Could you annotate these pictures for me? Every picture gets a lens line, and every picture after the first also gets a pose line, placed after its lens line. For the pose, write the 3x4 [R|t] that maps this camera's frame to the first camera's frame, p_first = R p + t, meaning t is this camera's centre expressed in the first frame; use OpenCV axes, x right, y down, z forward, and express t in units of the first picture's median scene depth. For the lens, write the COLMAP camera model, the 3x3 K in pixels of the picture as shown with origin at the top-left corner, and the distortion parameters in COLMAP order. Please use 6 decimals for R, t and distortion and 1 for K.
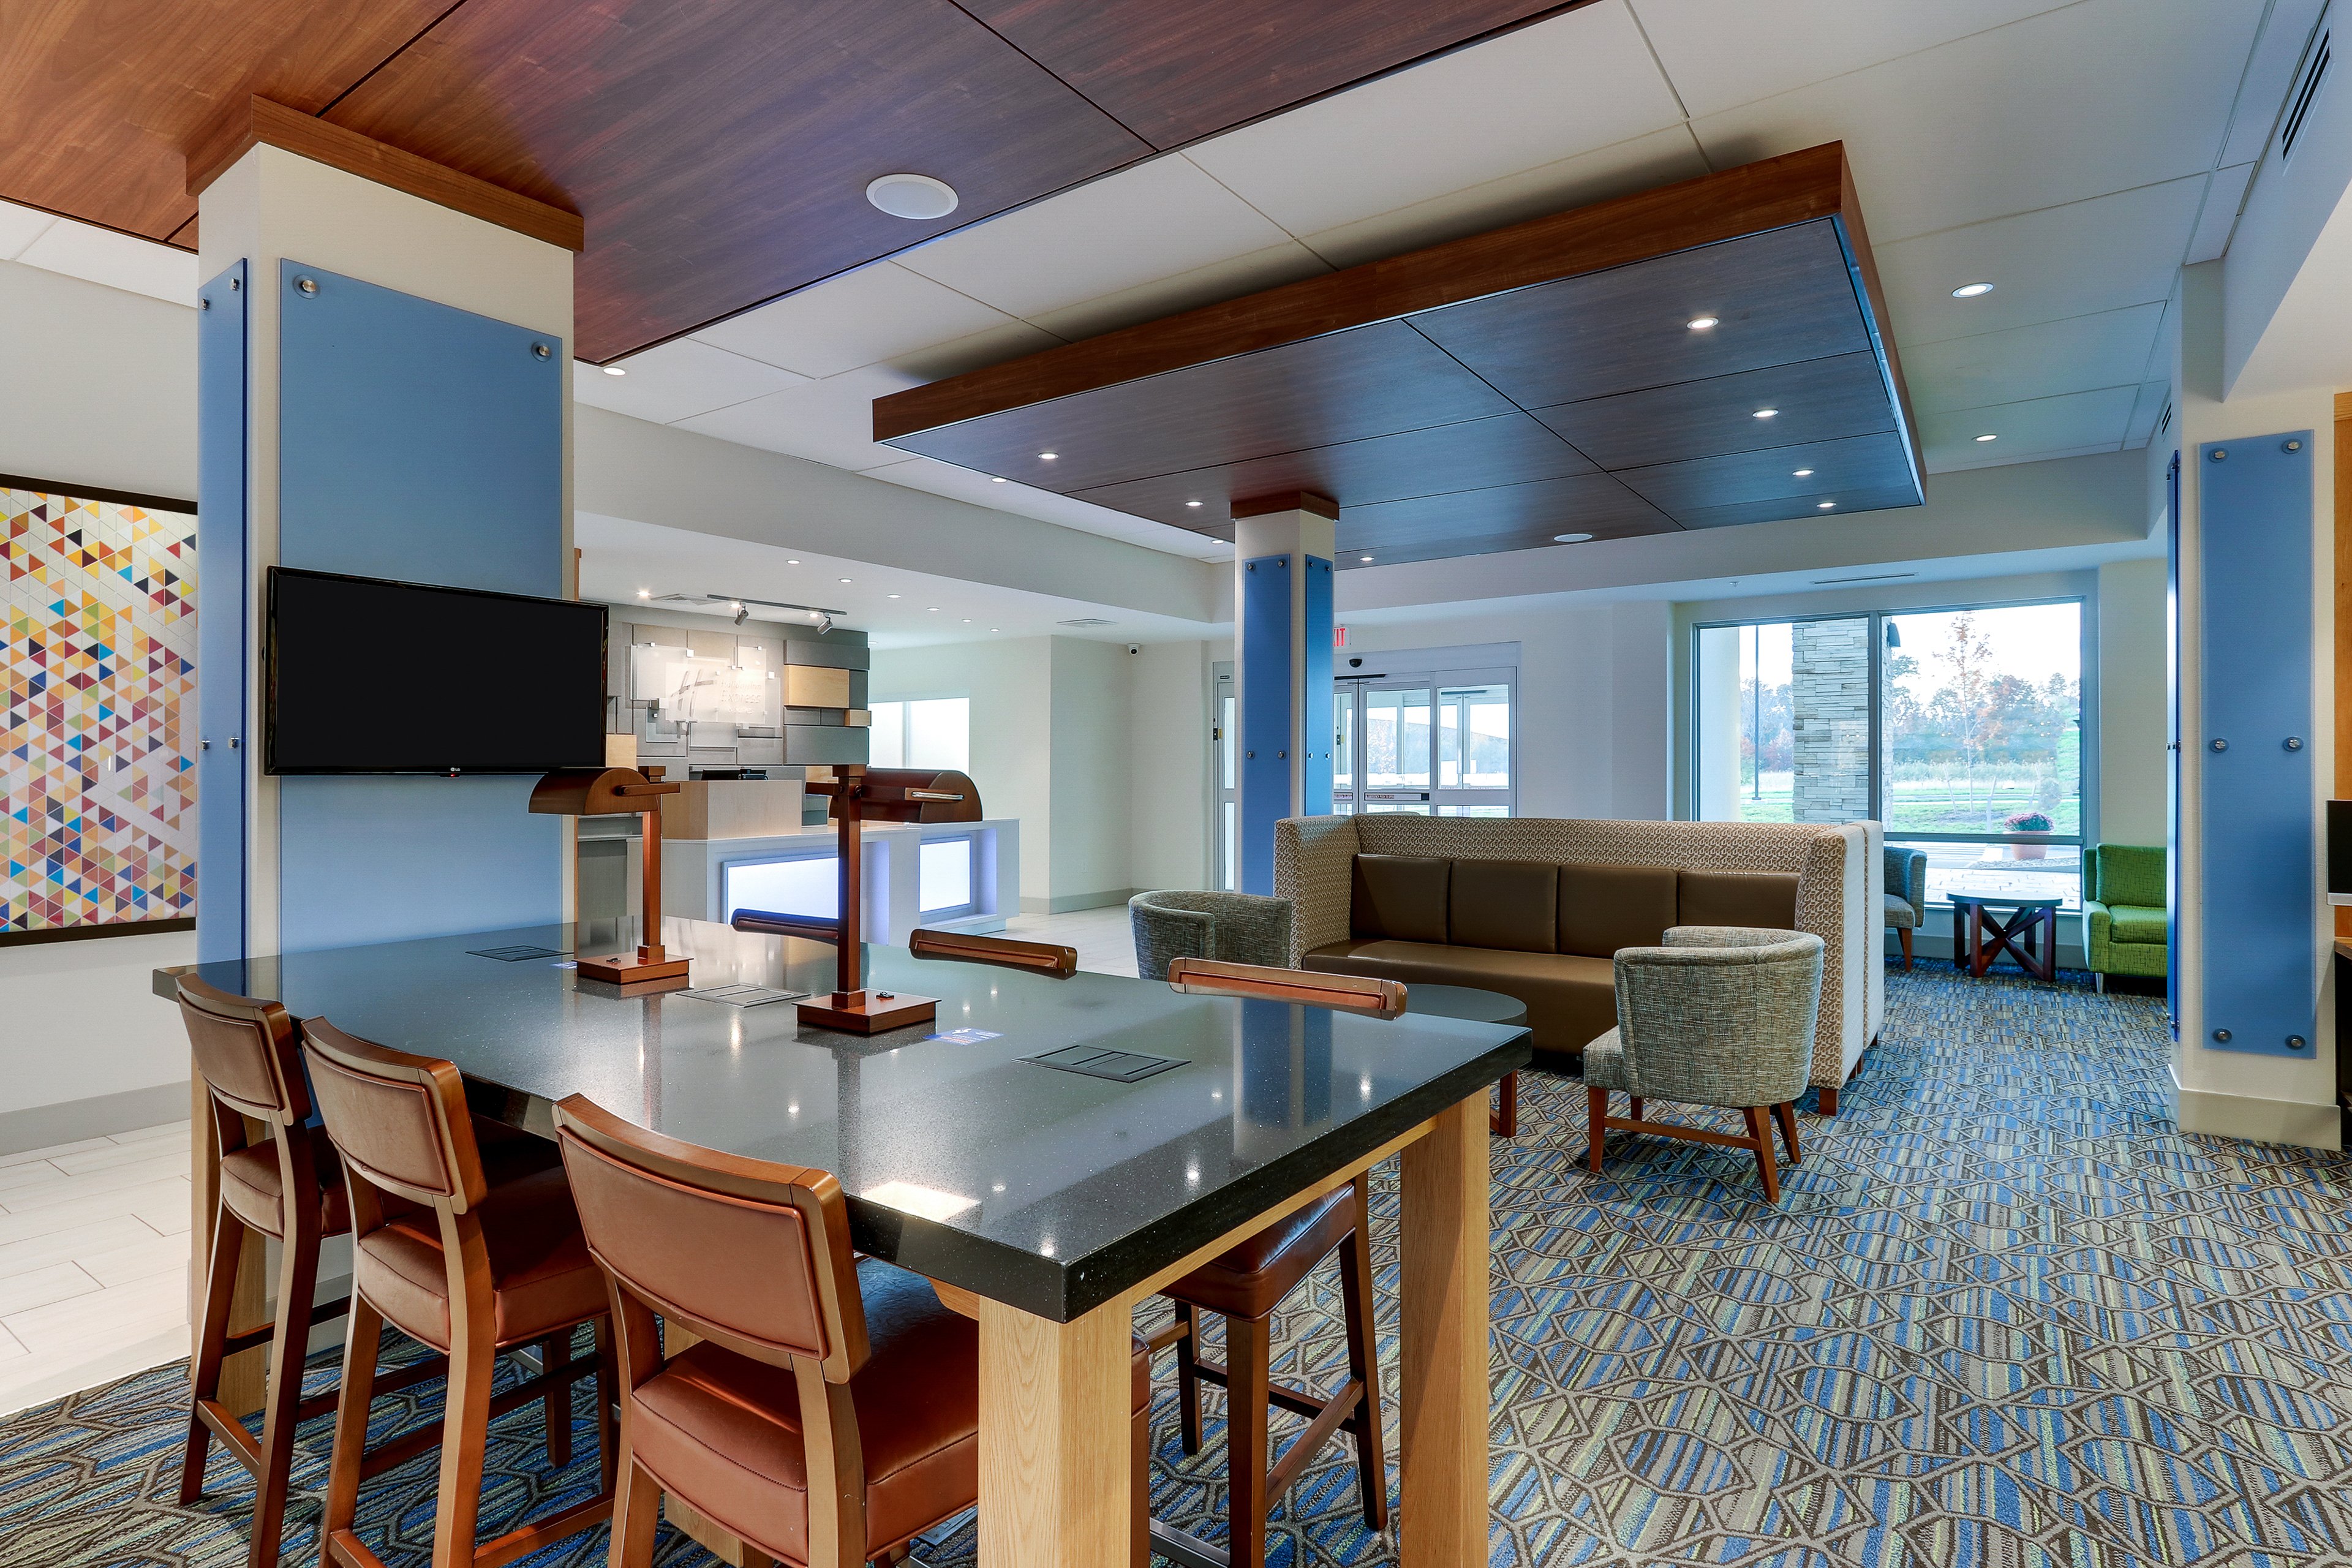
lens RADIAL K [[1219.6, 0, 1181.3], [0, 1219.6, 777.0], [0, 0, 1]] dist [-0.012029, 0.003153]
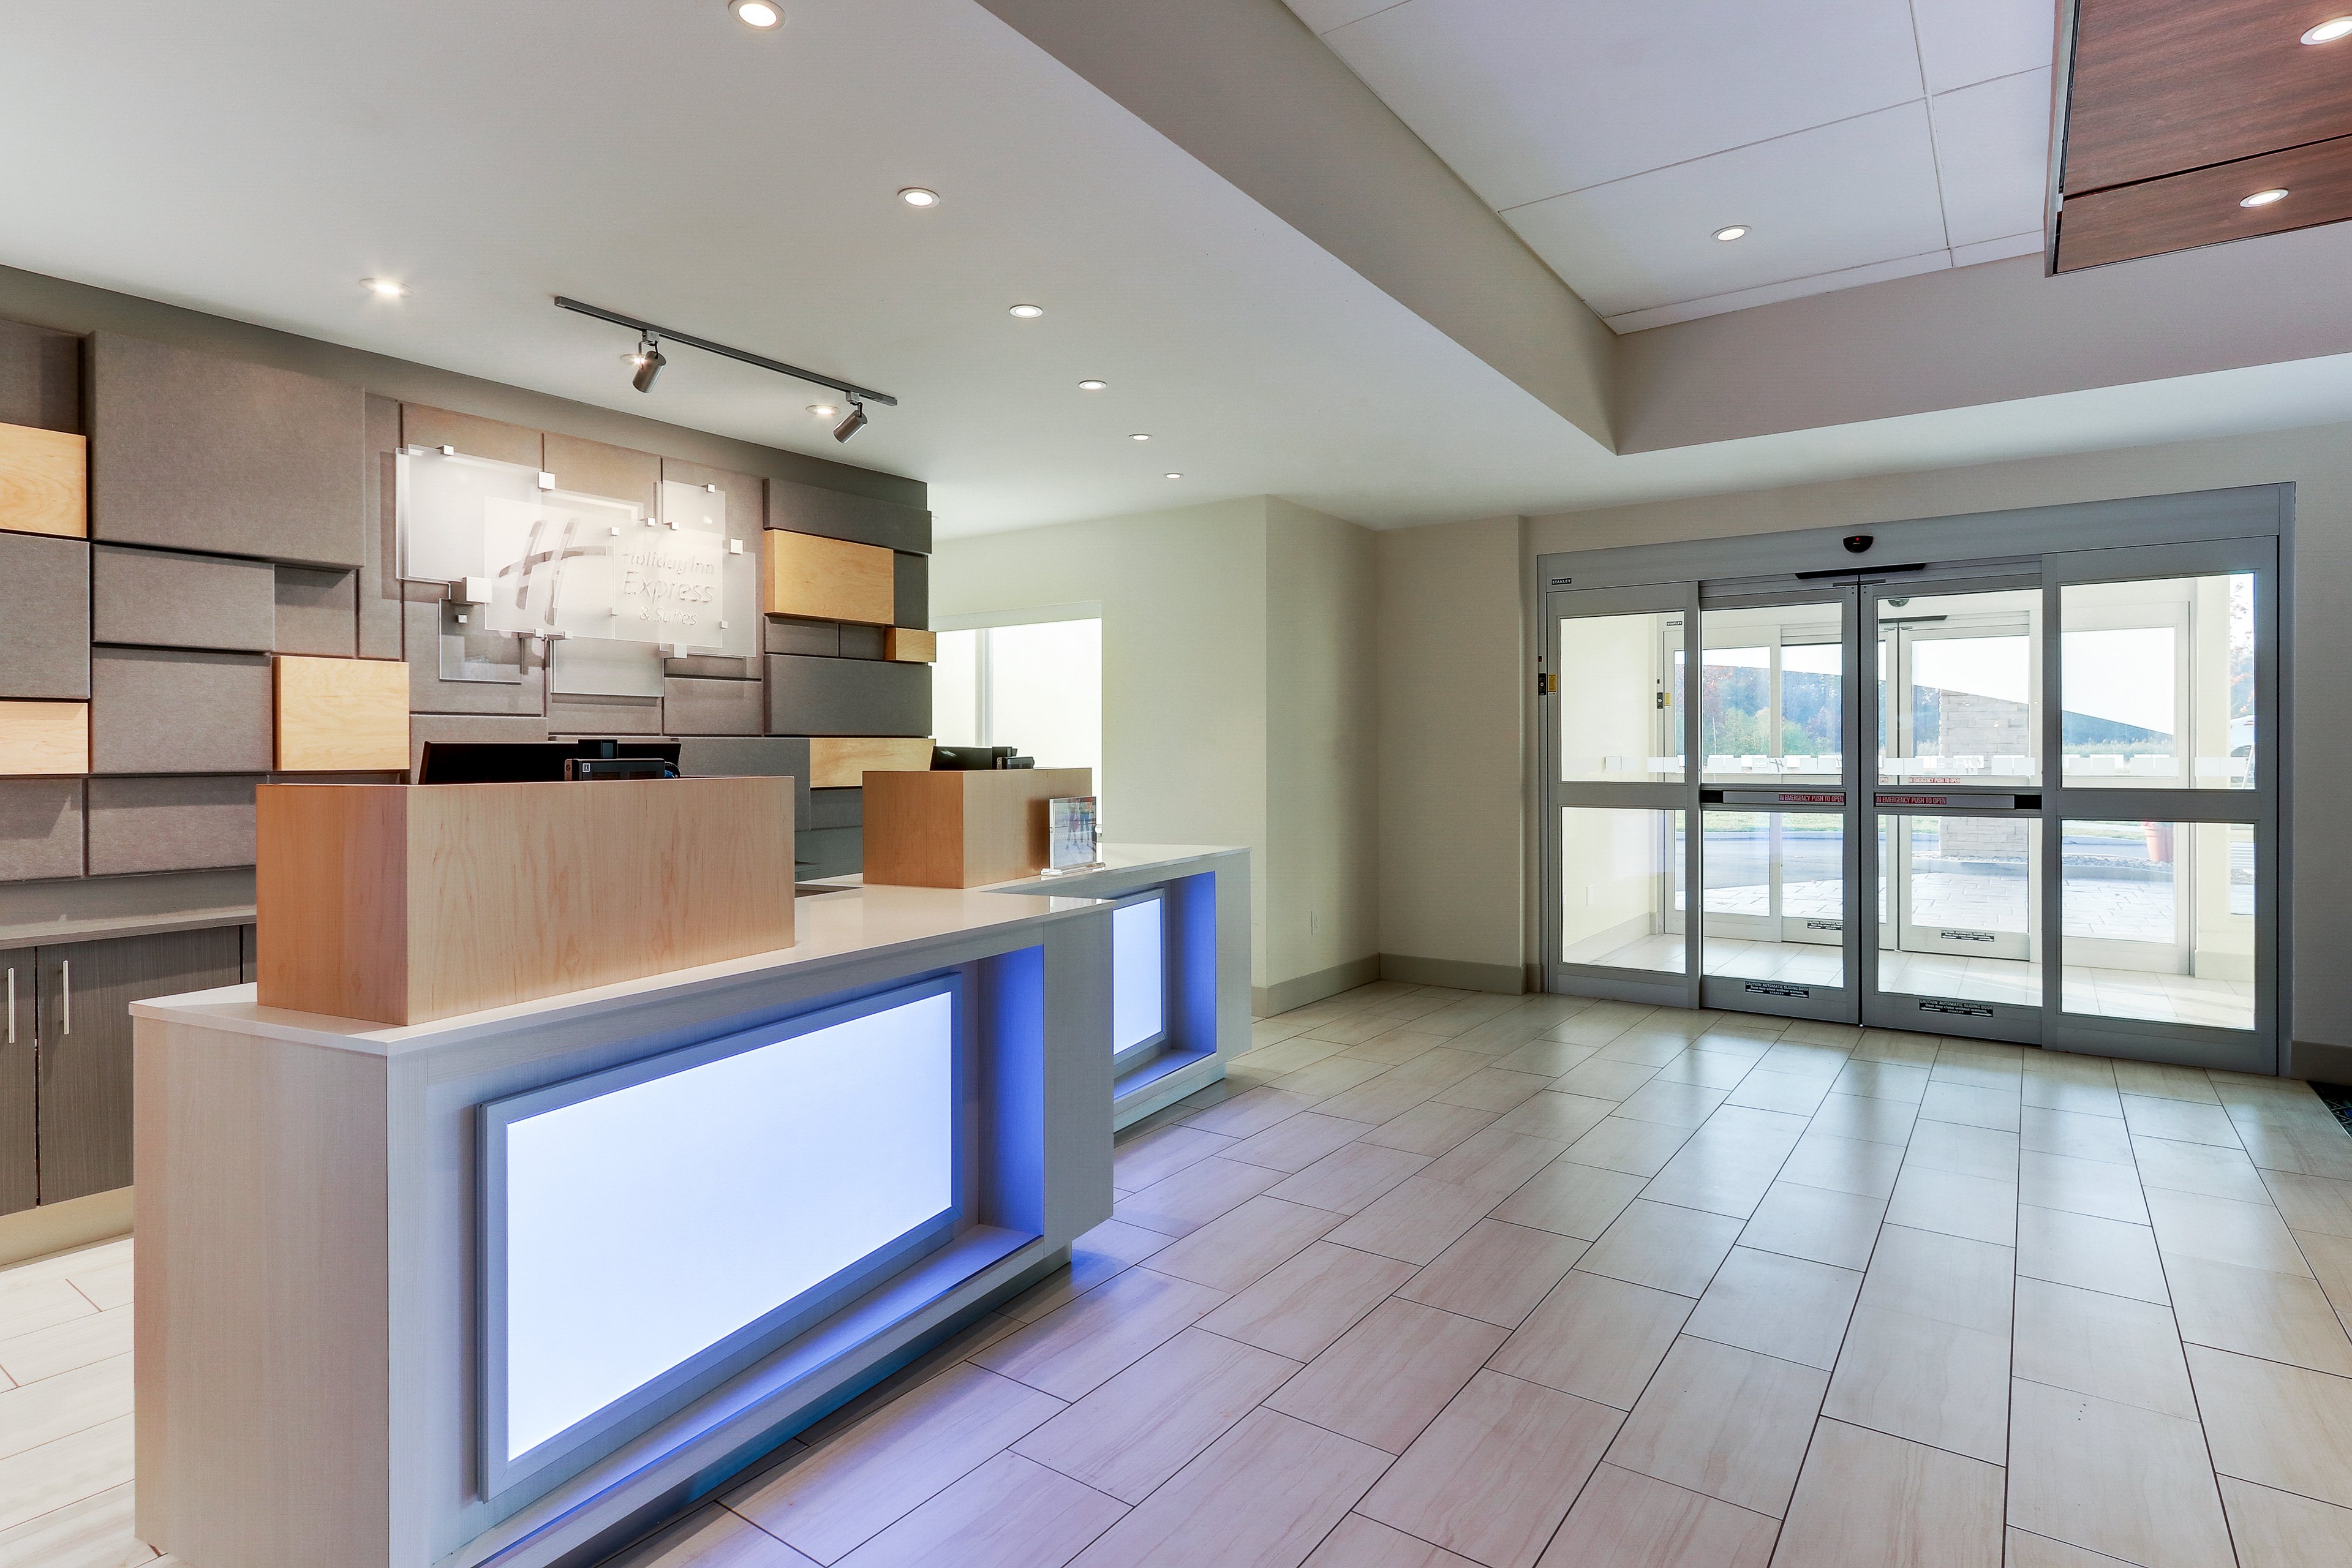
lens RADIAL K [[1219.6, 0, 1182.9], [0, 1219.6, 759.0], [0, 0, 1]] dist [-0.012029, 0.003153]
pose [[0.999994, 0.002428, -0.002606, -0.172663], [-0.002419, 0.999992, 0.003099, -0.002694], [0.002614, -0.003092, 0.999992, 0.563257]]
